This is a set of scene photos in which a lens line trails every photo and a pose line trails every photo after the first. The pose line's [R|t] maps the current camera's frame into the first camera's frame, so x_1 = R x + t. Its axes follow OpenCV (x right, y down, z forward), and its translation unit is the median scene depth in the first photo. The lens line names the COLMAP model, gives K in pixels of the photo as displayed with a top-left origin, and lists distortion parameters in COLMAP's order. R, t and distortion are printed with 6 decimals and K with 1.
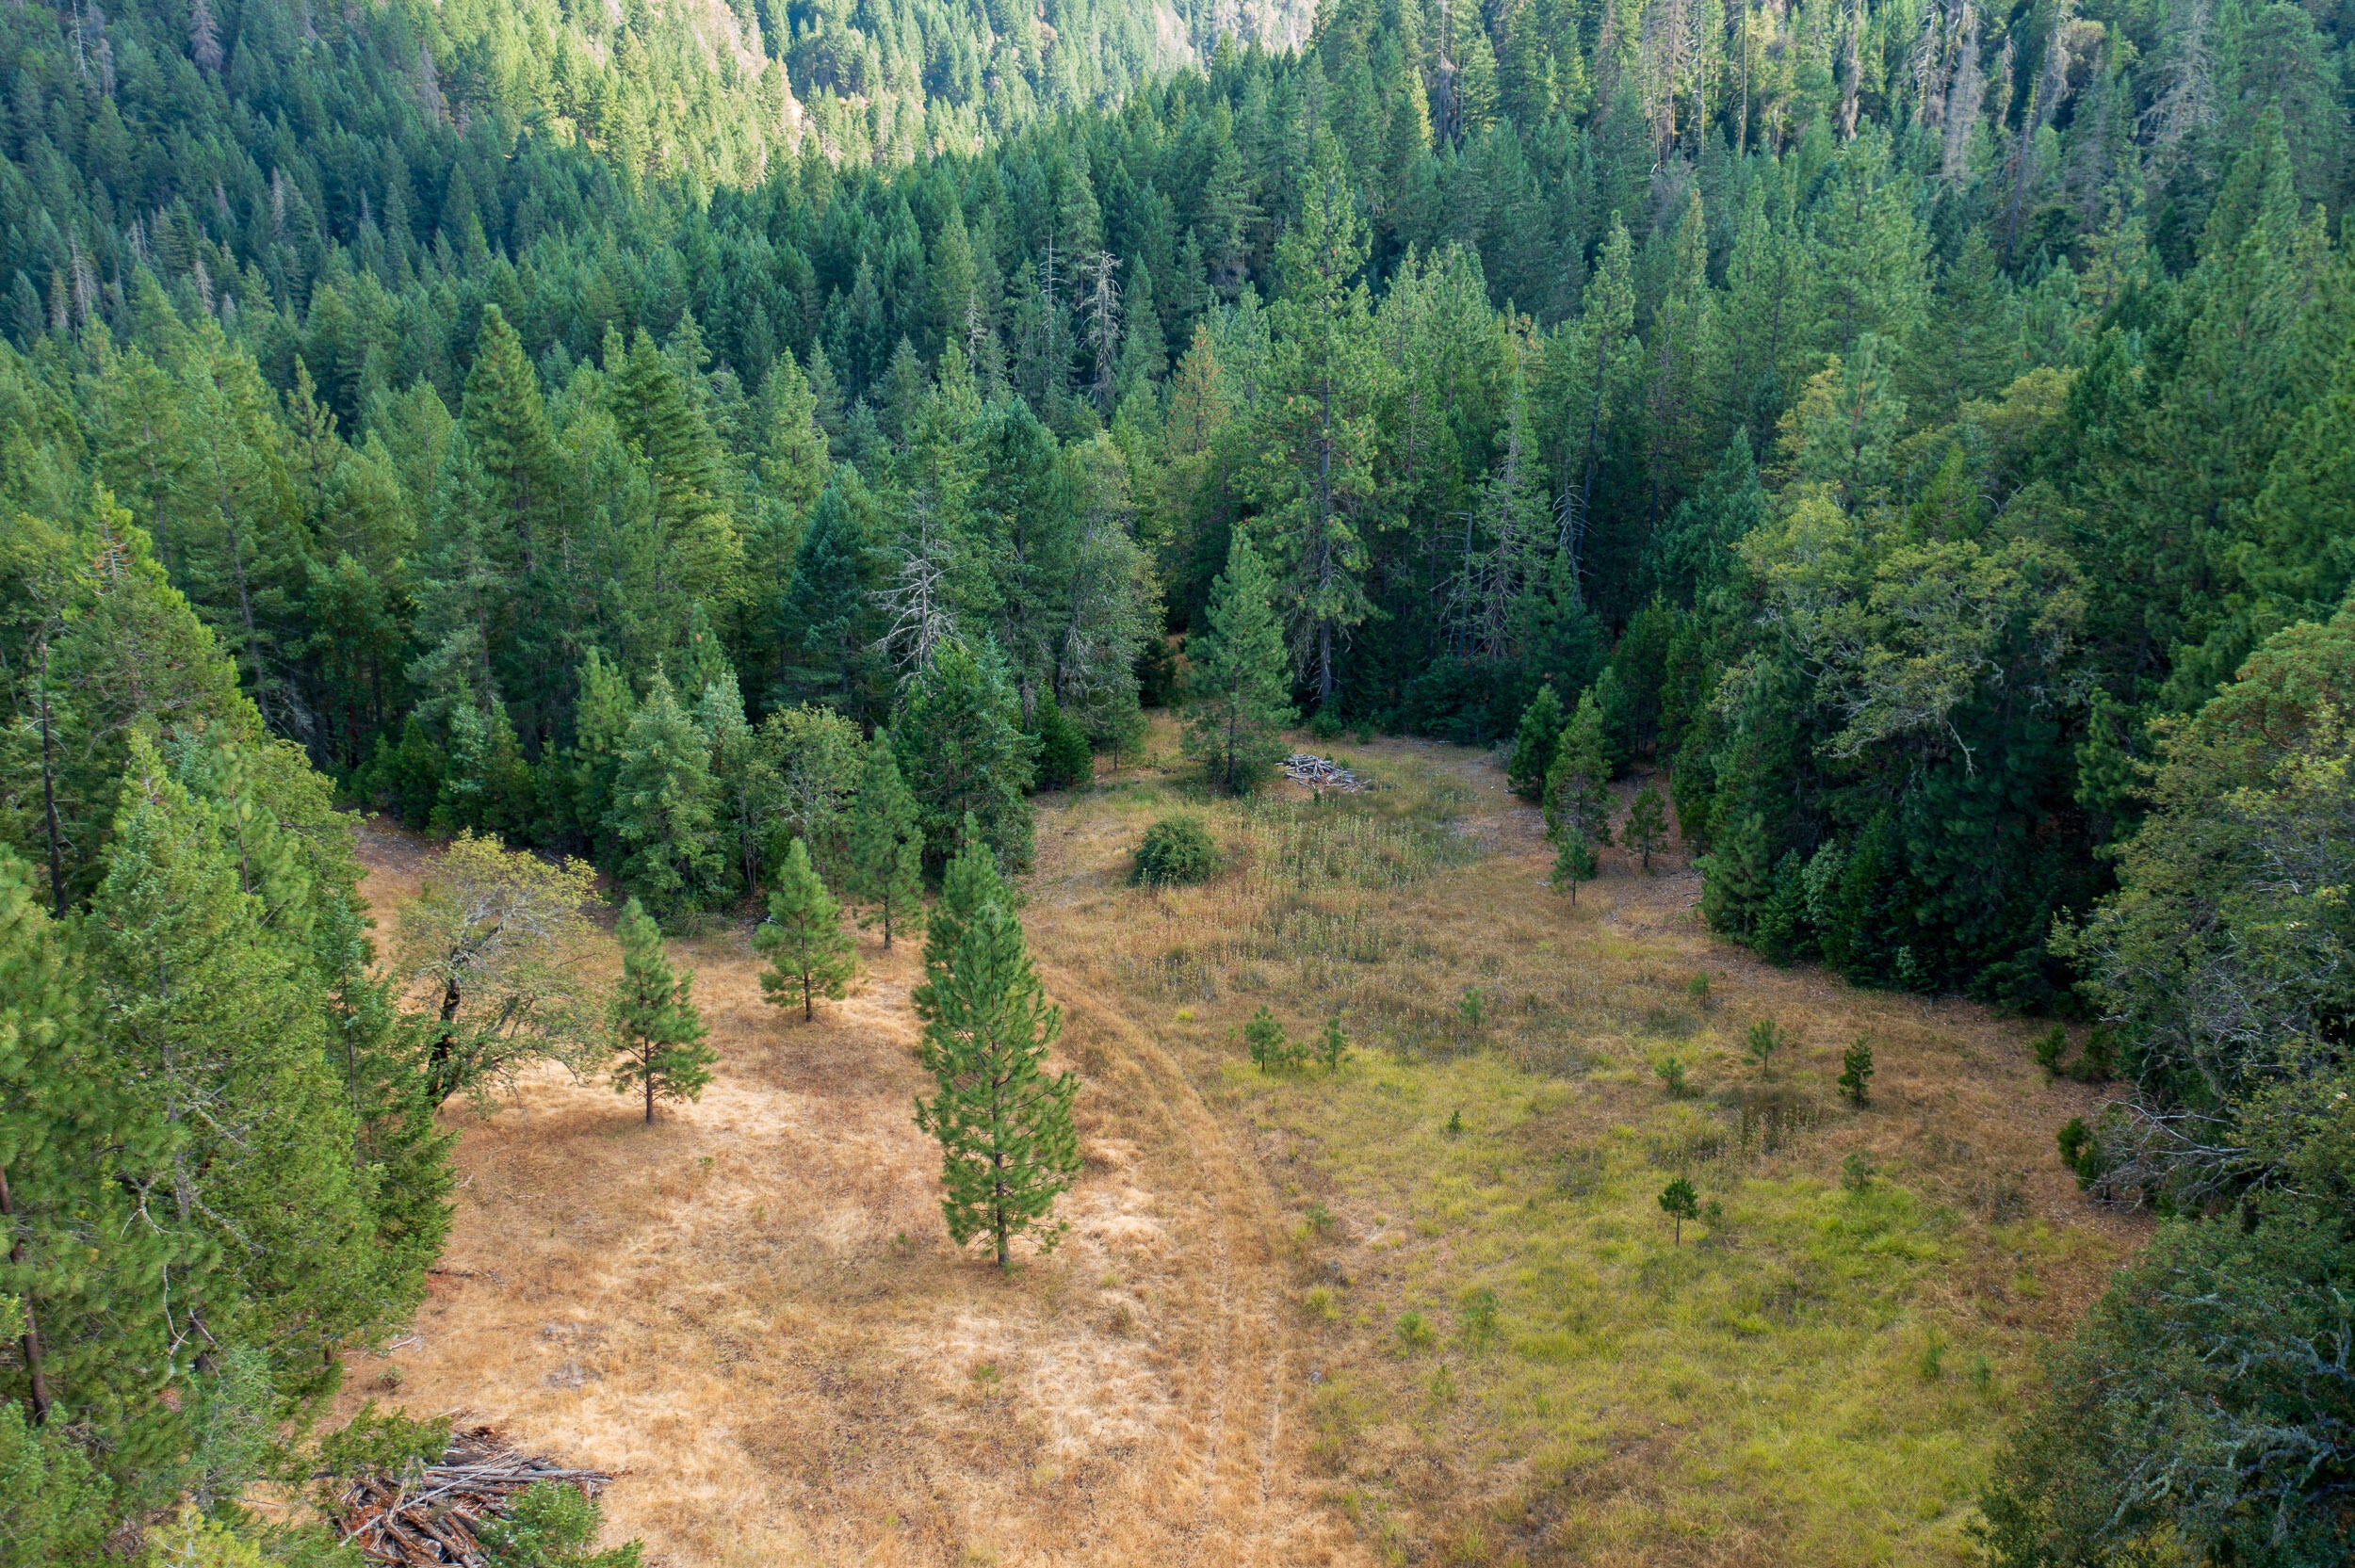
lens RADIAL K [[1880.1, 0, 1169.9], [0, 1880.1, 782.2], [0, 0, 1]] dist [-0.004748, -0.009543]
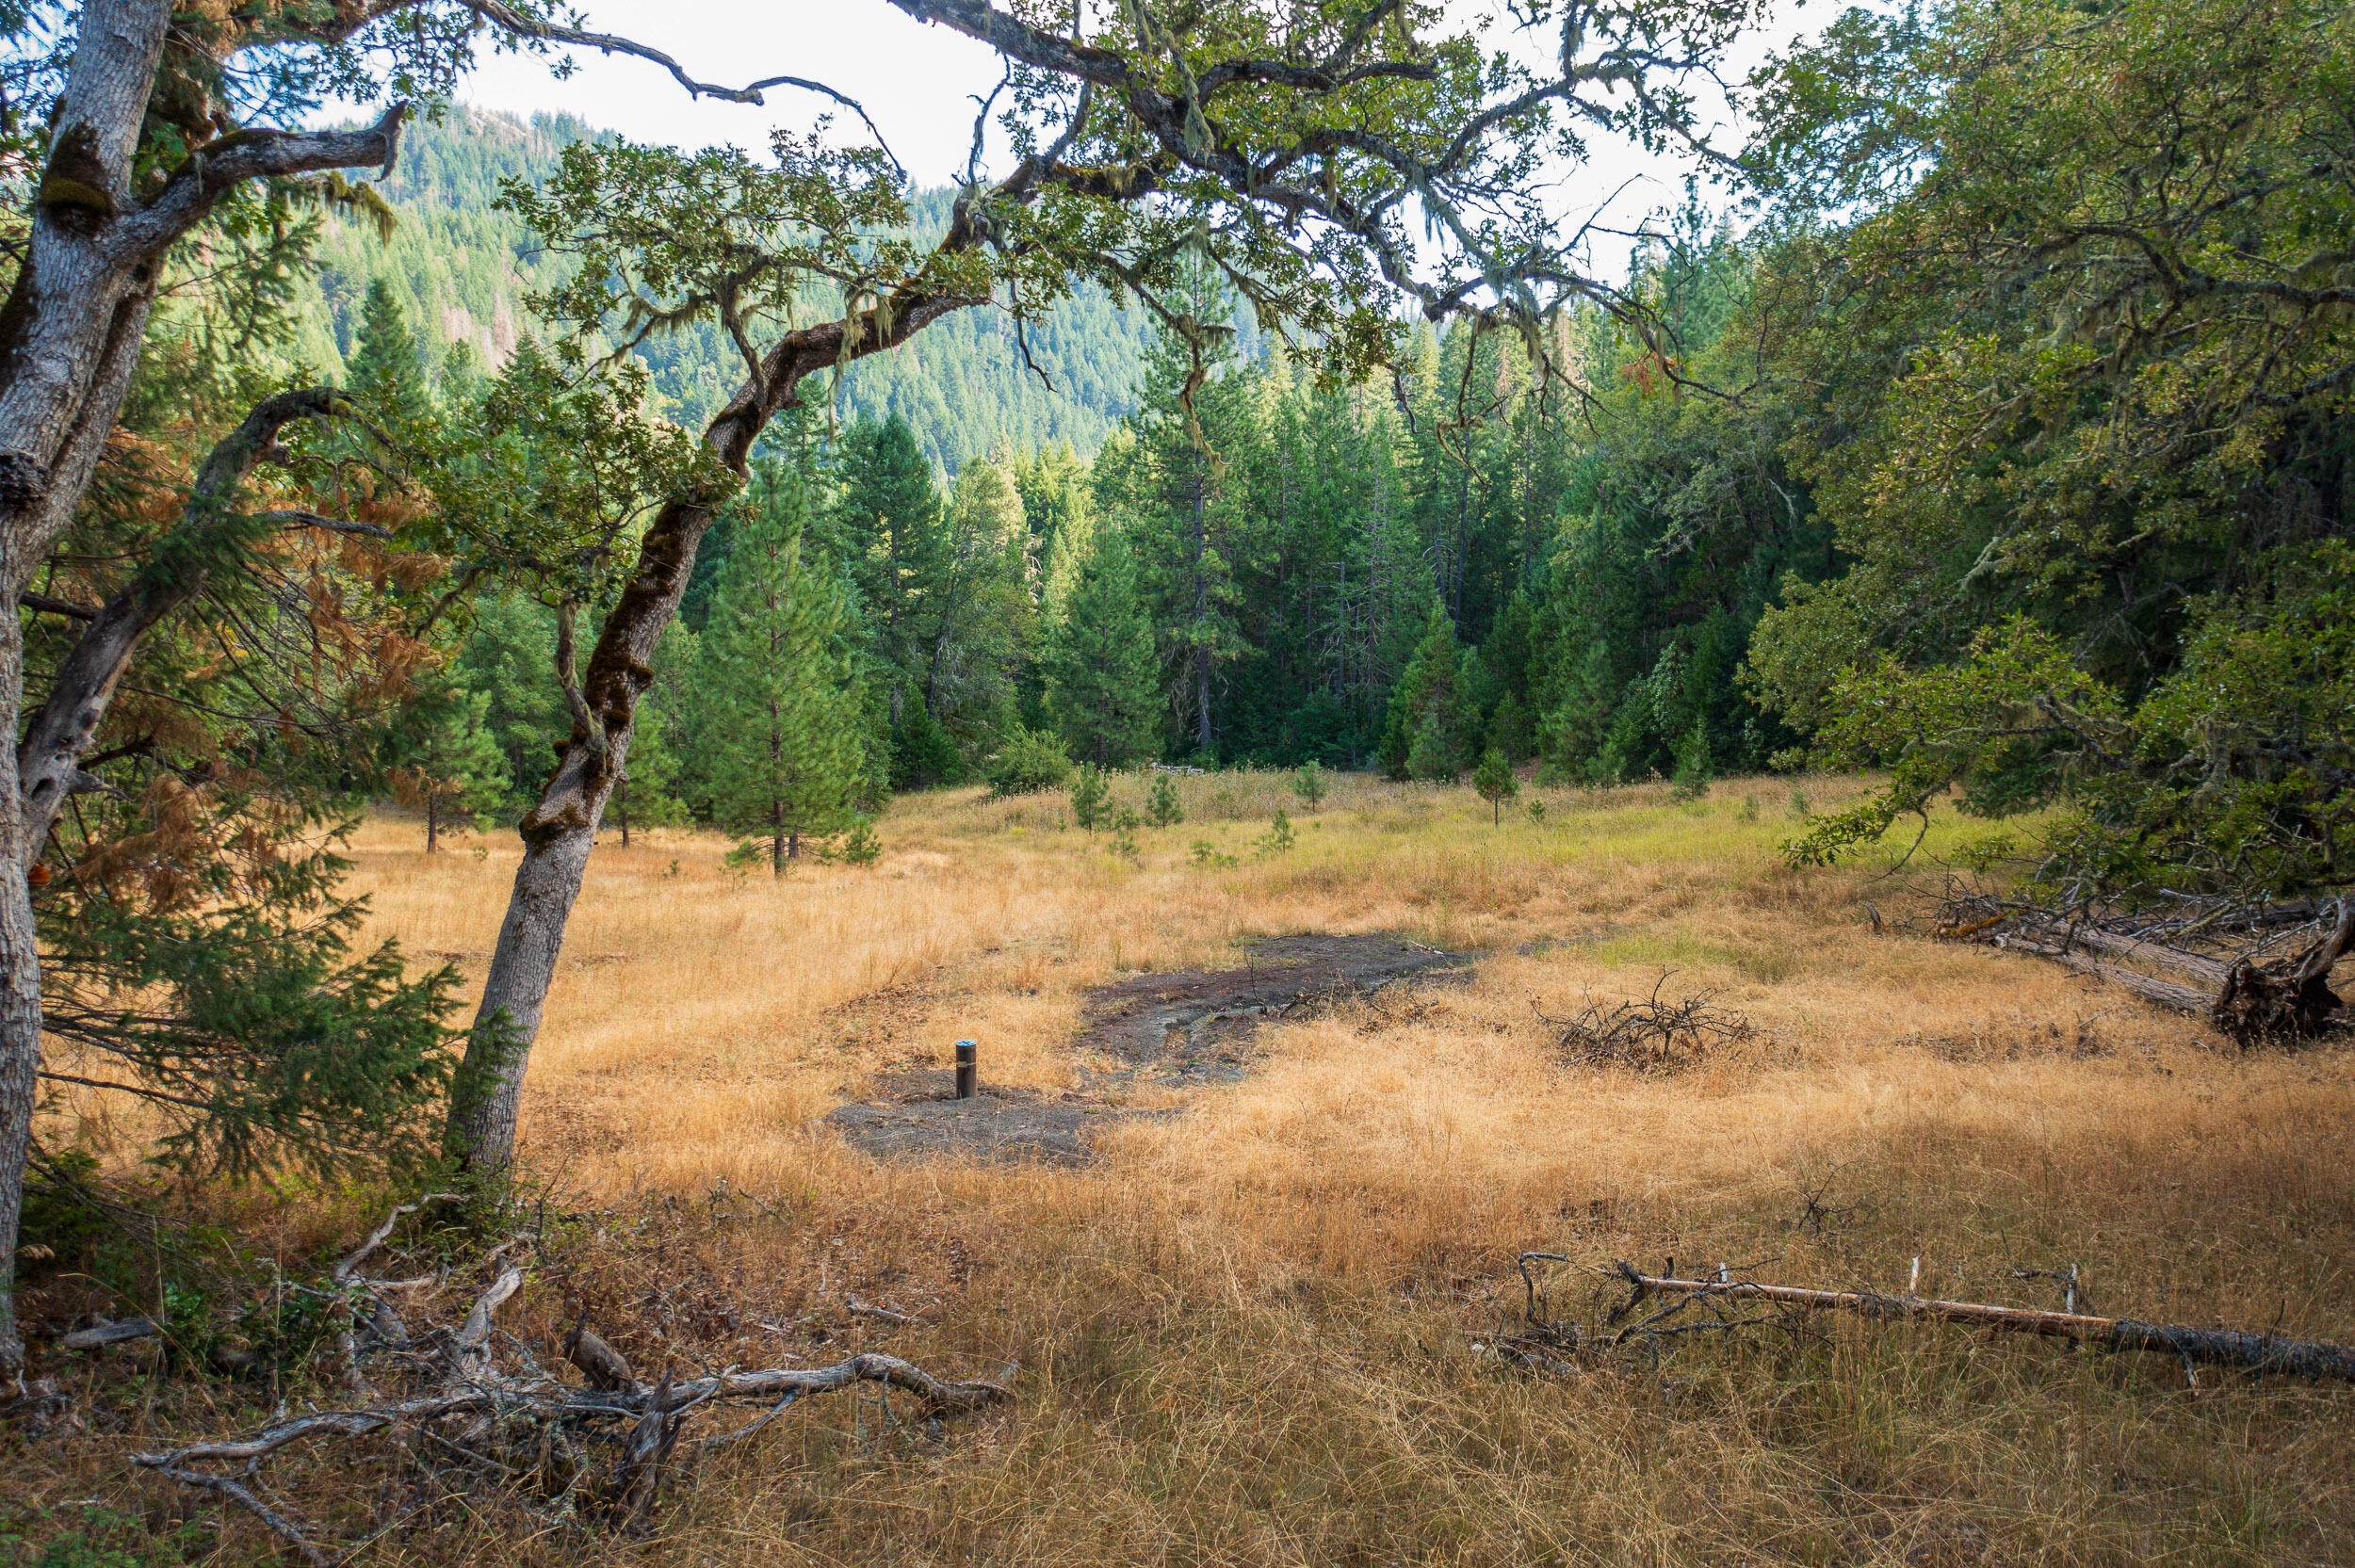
lens RADIAL K [[1880.1, 0, 1184.7], [0, 1880.1, 788.9], [0, 0, 1]] dist [-0.004748, -0.009543]
pose [[0.999457, -0.001889, 0.032897, 0.018770], [0.009626, 0.971547, -0.236651, 0.101895], [-0.031514, 0.236839, 0.971038, 0.017924]]
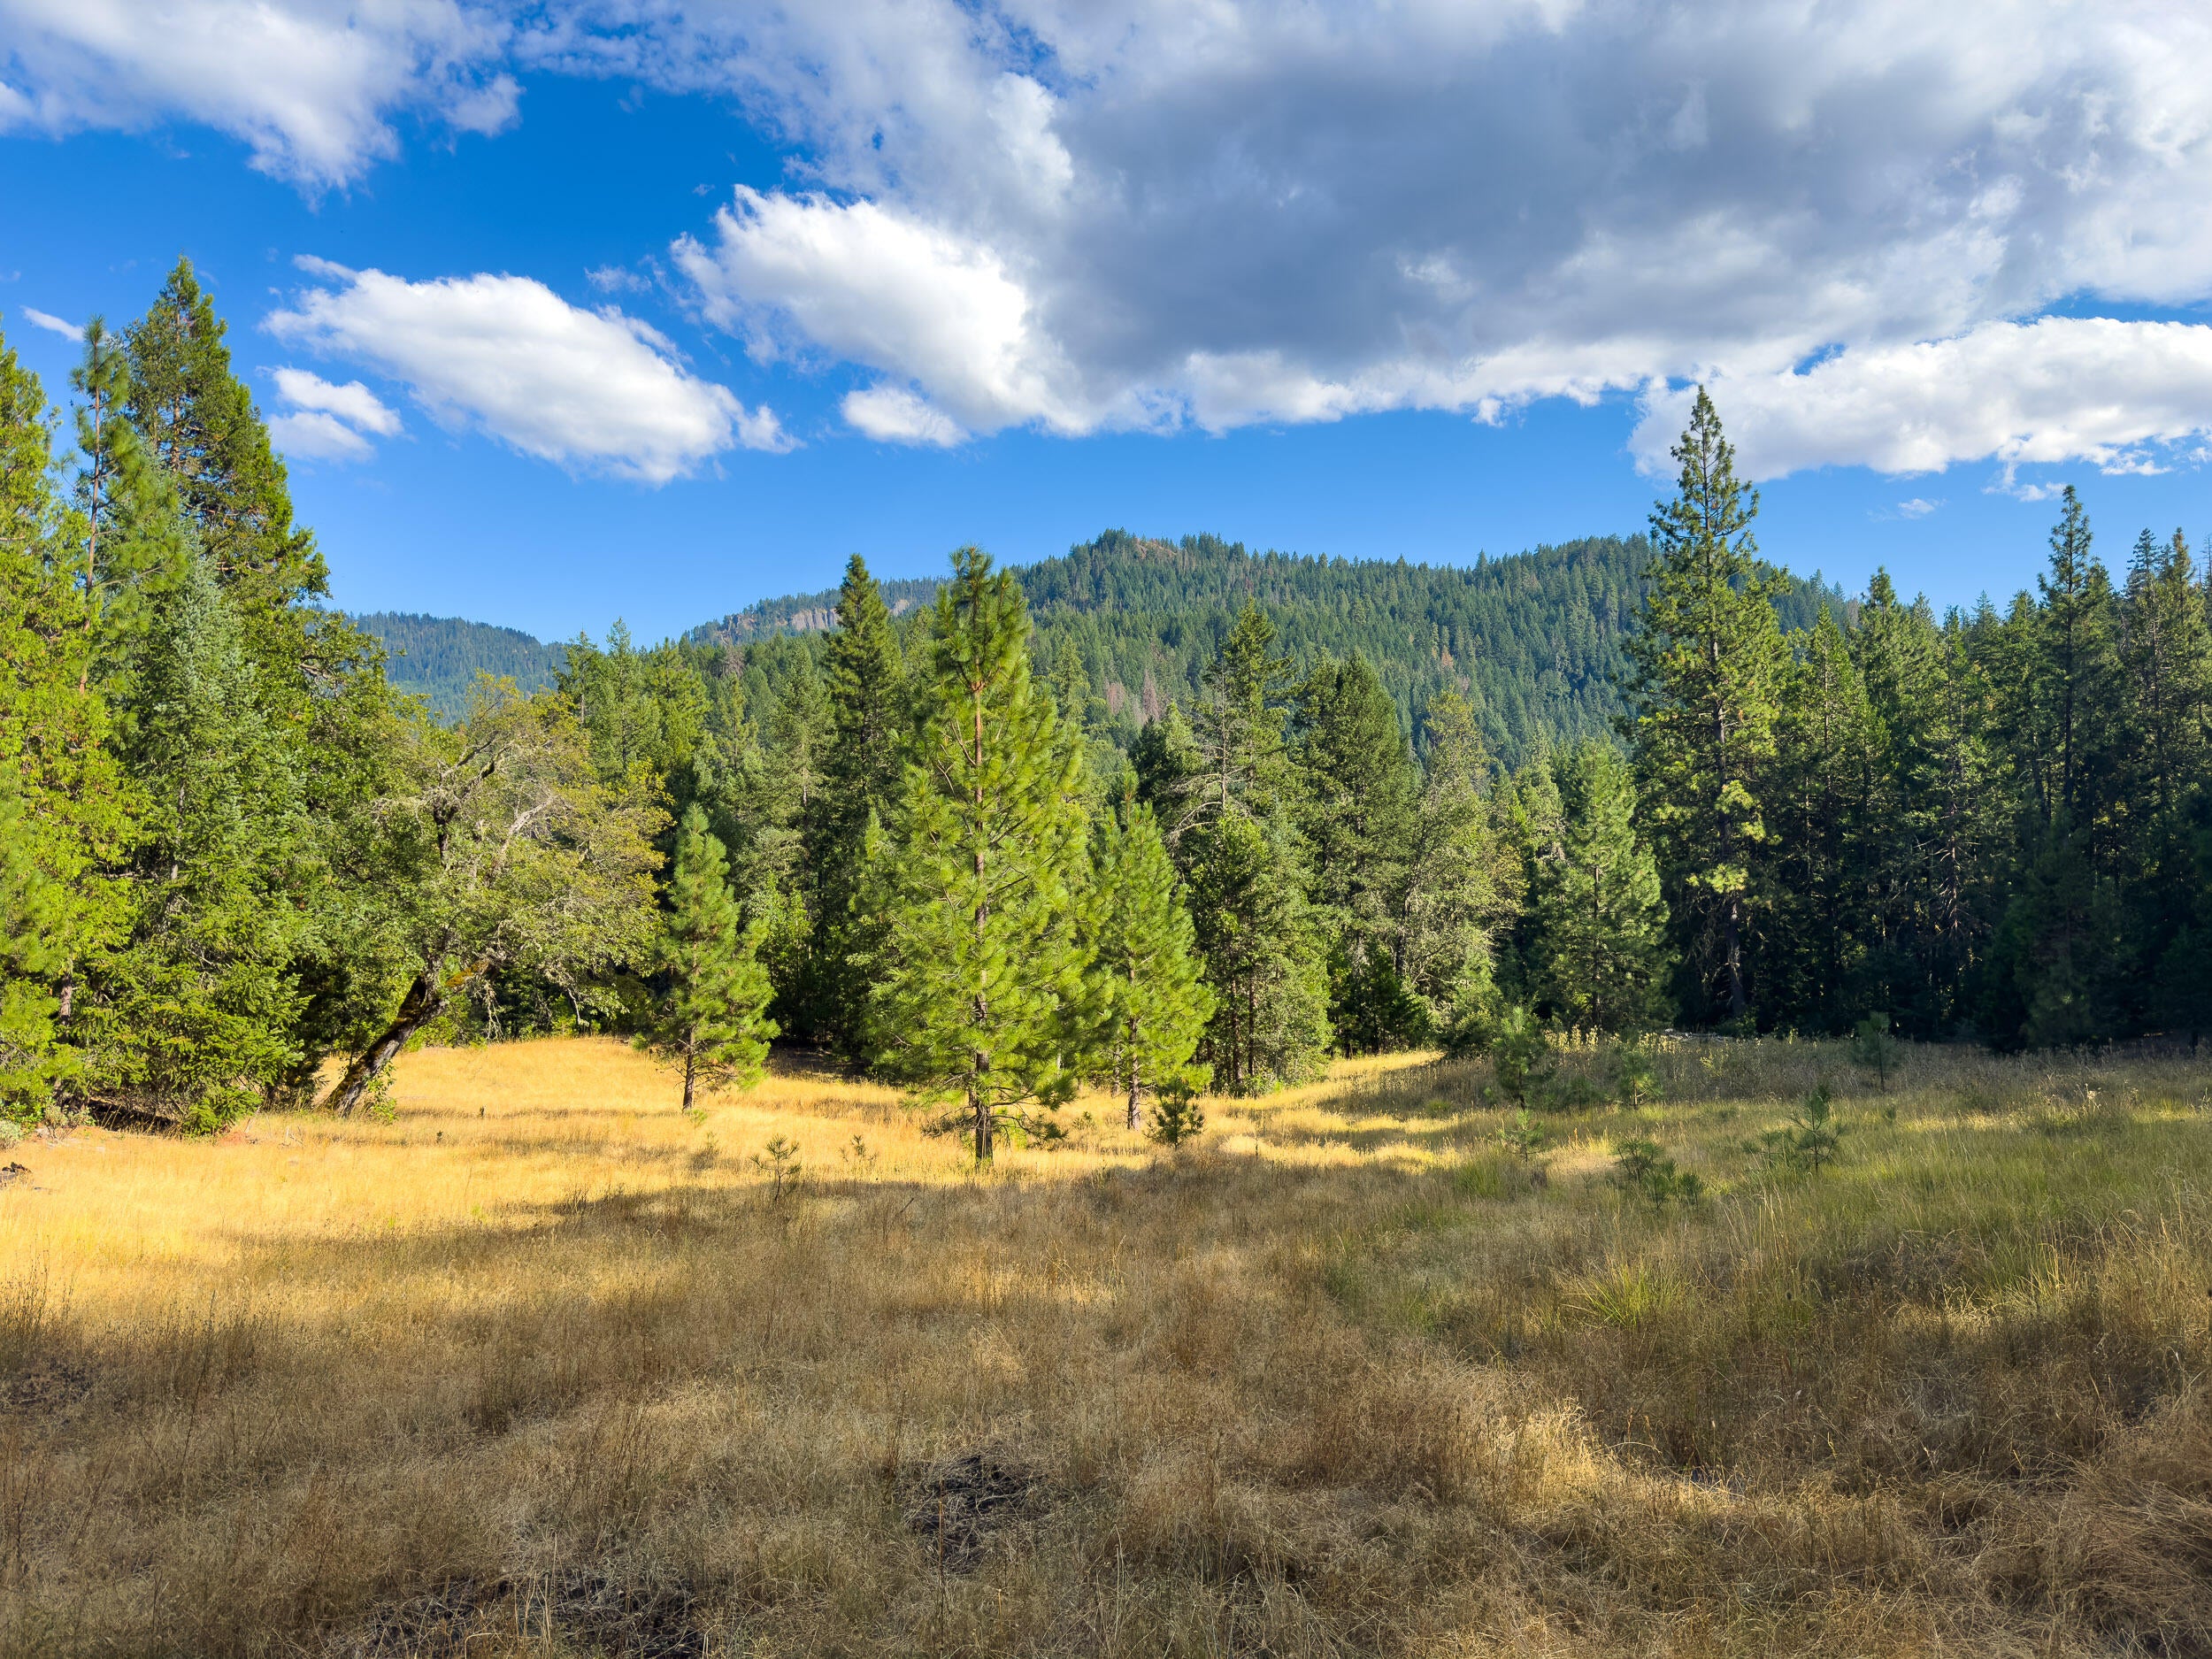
lens RADIAL K [[1554.9, 0, 1098.2], [0, 1554.9, 837.5], [0, 0, 1]] dist [0.084054, -0.000209]
pose [[0.936645, -0.037827, -0.348232, 0.030218], [-0.095327, 0.929101, -0.357328, 0.078747], [0.337060, 0.367885, 0.866632, 0.122095]]
